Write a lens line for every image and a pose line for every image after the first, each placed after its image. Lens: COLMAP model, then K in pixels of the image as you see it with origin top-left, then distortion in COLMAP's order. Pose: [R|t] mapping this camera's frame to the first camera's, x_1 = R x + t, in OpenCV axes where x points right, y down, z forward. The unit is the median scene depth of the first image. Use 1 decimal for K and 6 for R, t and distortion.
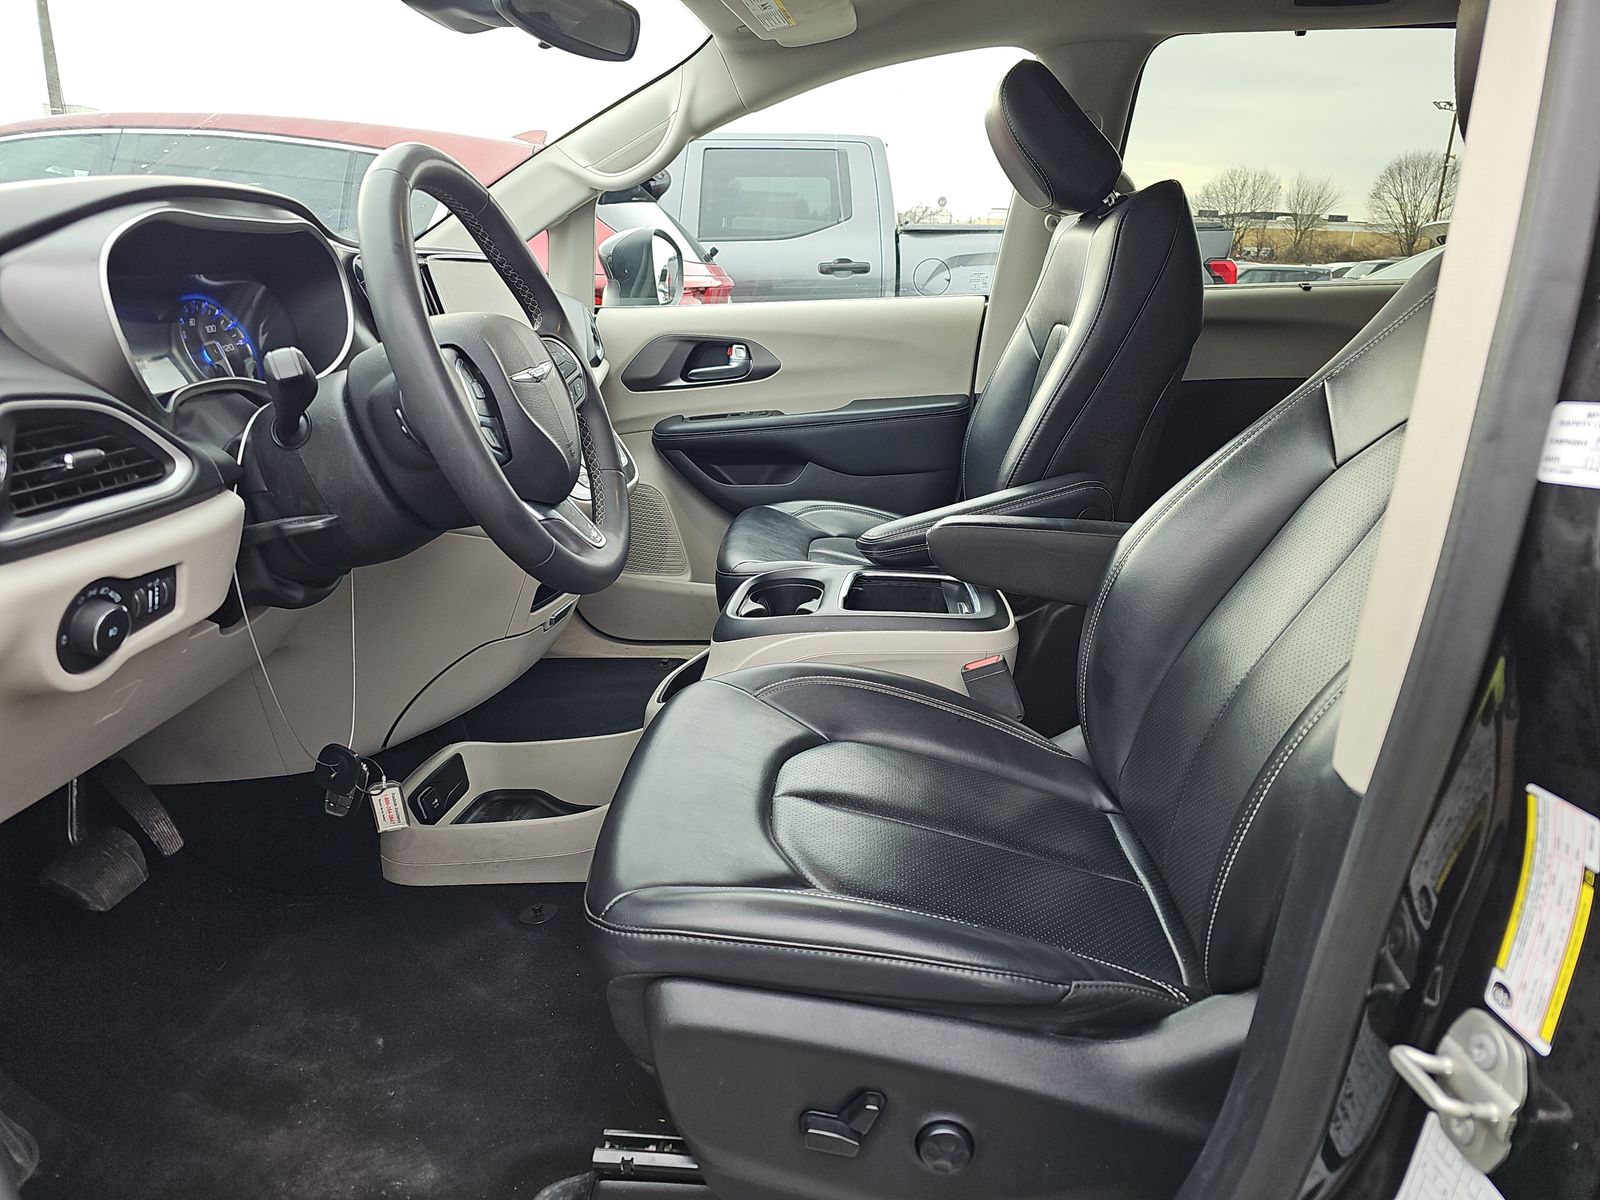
lens RADIAL K [[1072.3, 0, 795.3], [0, 1072.3, 597.3], [0, 0, 1]] dist [0.044367, -0.028084]
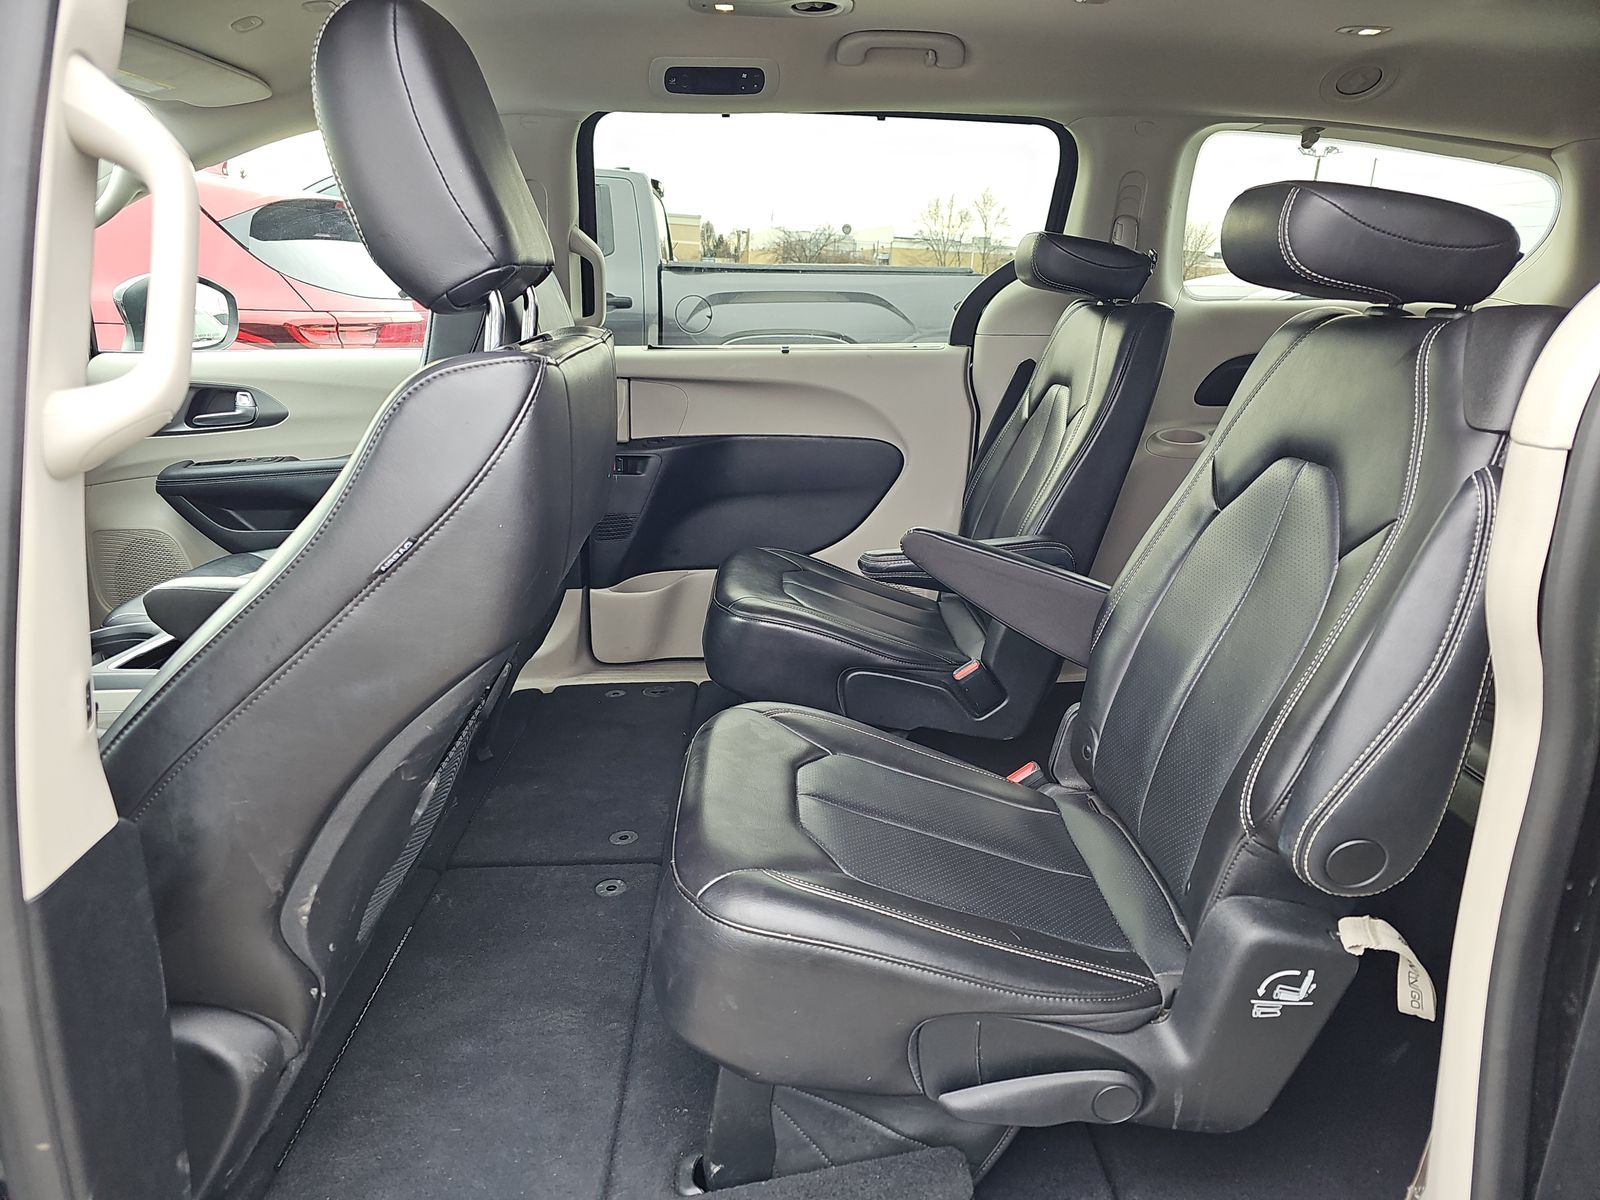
lens RADIAL K [[1072.3, 0, 802.8], [0, 1072.3, 617.2], [0, 0, 1]] dist [0.044367, -0.028084]
pose [[0.996734, -0.002565, 0.080711, 0.371243], [0.002810, 0.999992, -0.002927, -0.018450], [-0.080702, 0.003144, 0.996733, -0.051438]]
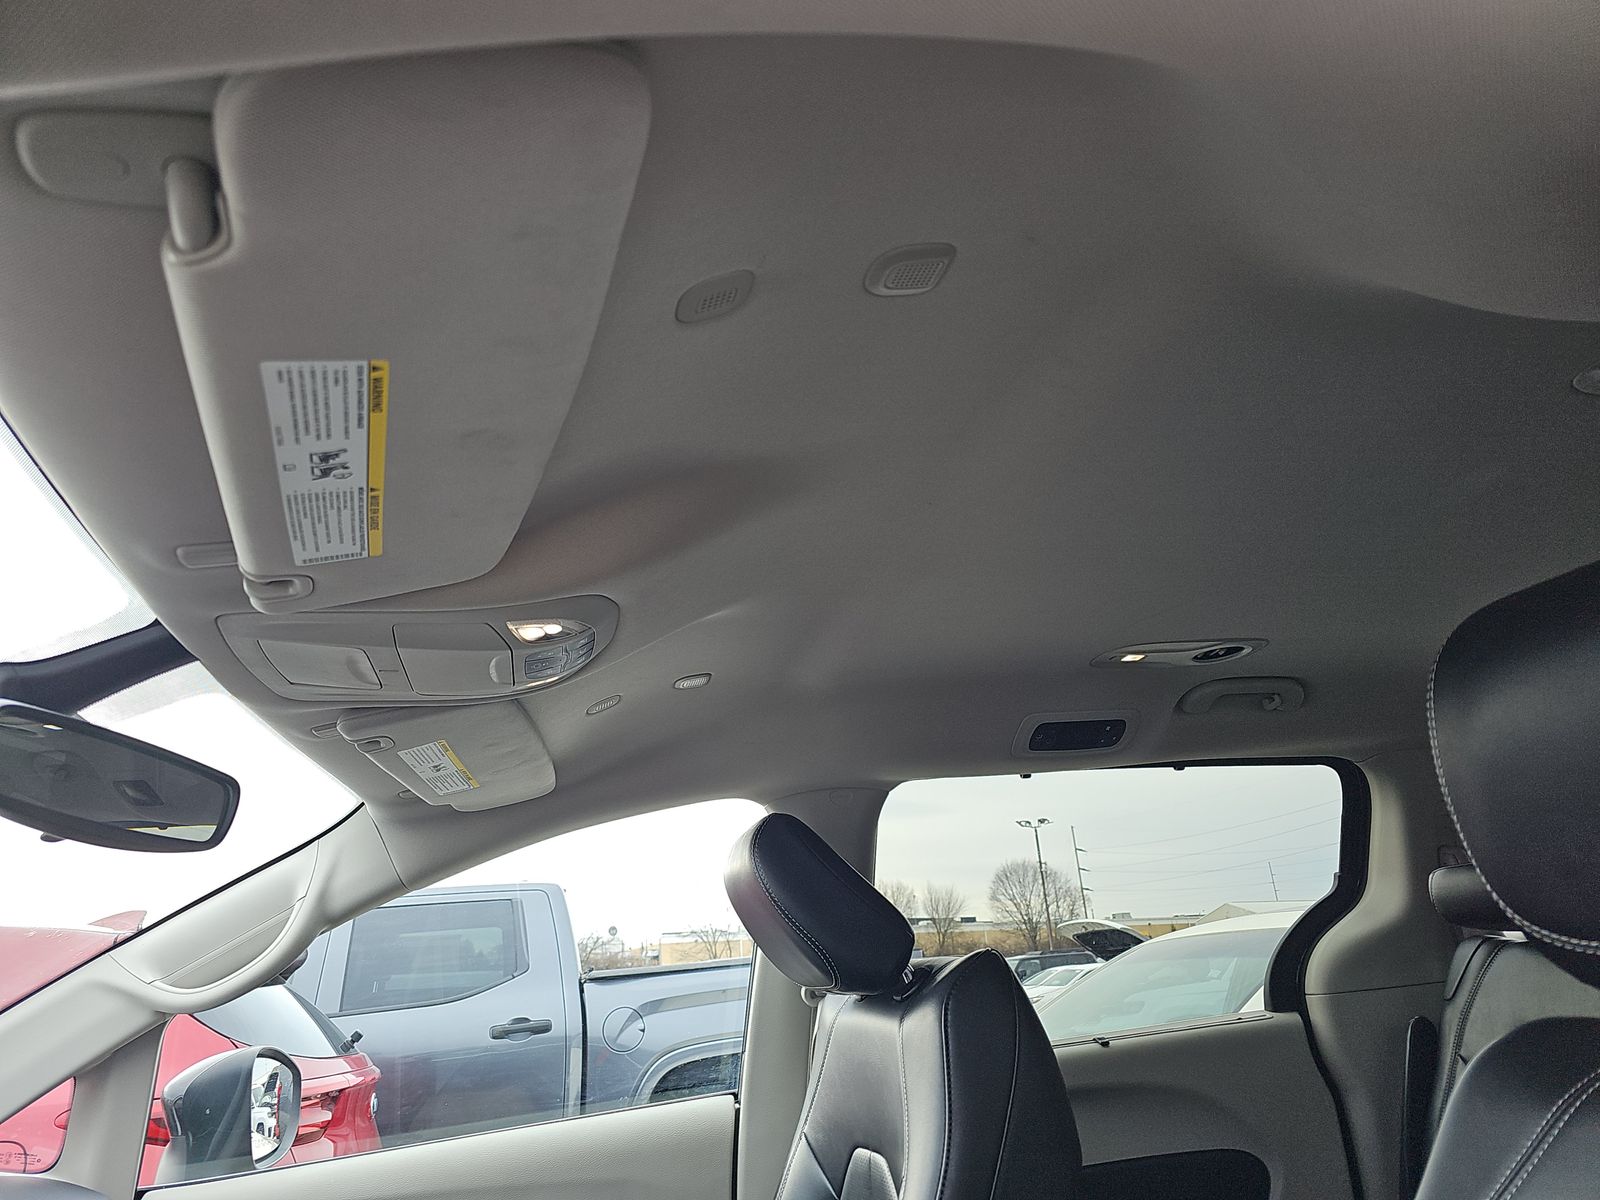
lens RADIAL K [[1072.3, 0, 805.9], [0, 1072.3, 611.0], [0, 0, 1]] dist [0.044367, -0.028084]
pose [[0.953032, 0.011991, 0.302632, -0.008528], [0.170482, 0.804644, -0.568756, -0.107387], [-0.250330, 0.593636, 0.764808, 0.196693]]
